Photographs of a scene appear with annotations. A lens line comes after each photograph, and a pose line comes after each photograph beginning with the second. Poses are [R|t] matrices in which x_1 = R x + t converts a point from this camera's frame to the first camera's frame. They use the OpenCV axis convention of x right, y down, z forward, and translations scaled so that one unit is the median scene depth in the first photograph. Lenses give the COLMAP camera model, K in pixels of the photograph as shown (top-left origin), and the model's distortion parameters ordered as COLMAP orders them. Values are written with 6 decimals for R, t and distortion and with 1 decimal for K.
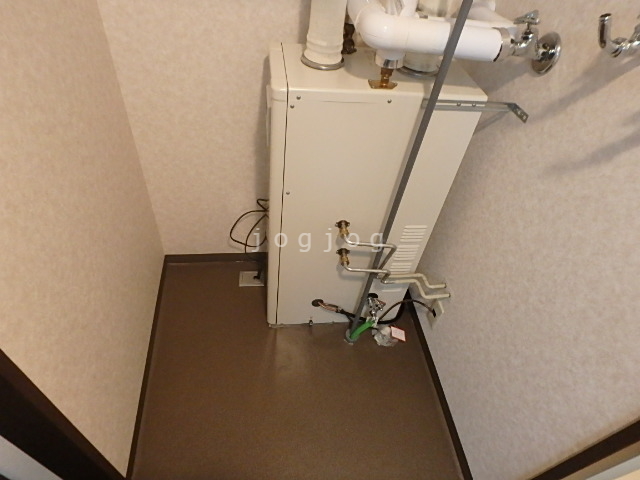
lens RADIAL K [[393.4, 0, 320.0], [0, 393.4, 240.0], [0, 0, 1]] dist [-0.018946, 0.002168]
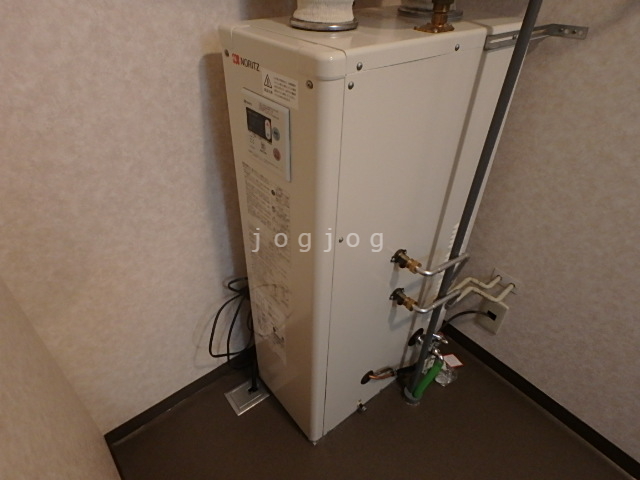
lens RADIAL K [[393.4, 0, 320.0], [0, 393.4, 240.0], [0, 0, 1]] dist [-0.018946, 0.002168]
pose [[0.844080, -0.389399, 0.368643, -0.292211], [0.427523, 0.903677, -0.024340, -0.103210], [-0.323656, 0.178148, 0.929252, 0.378112]]
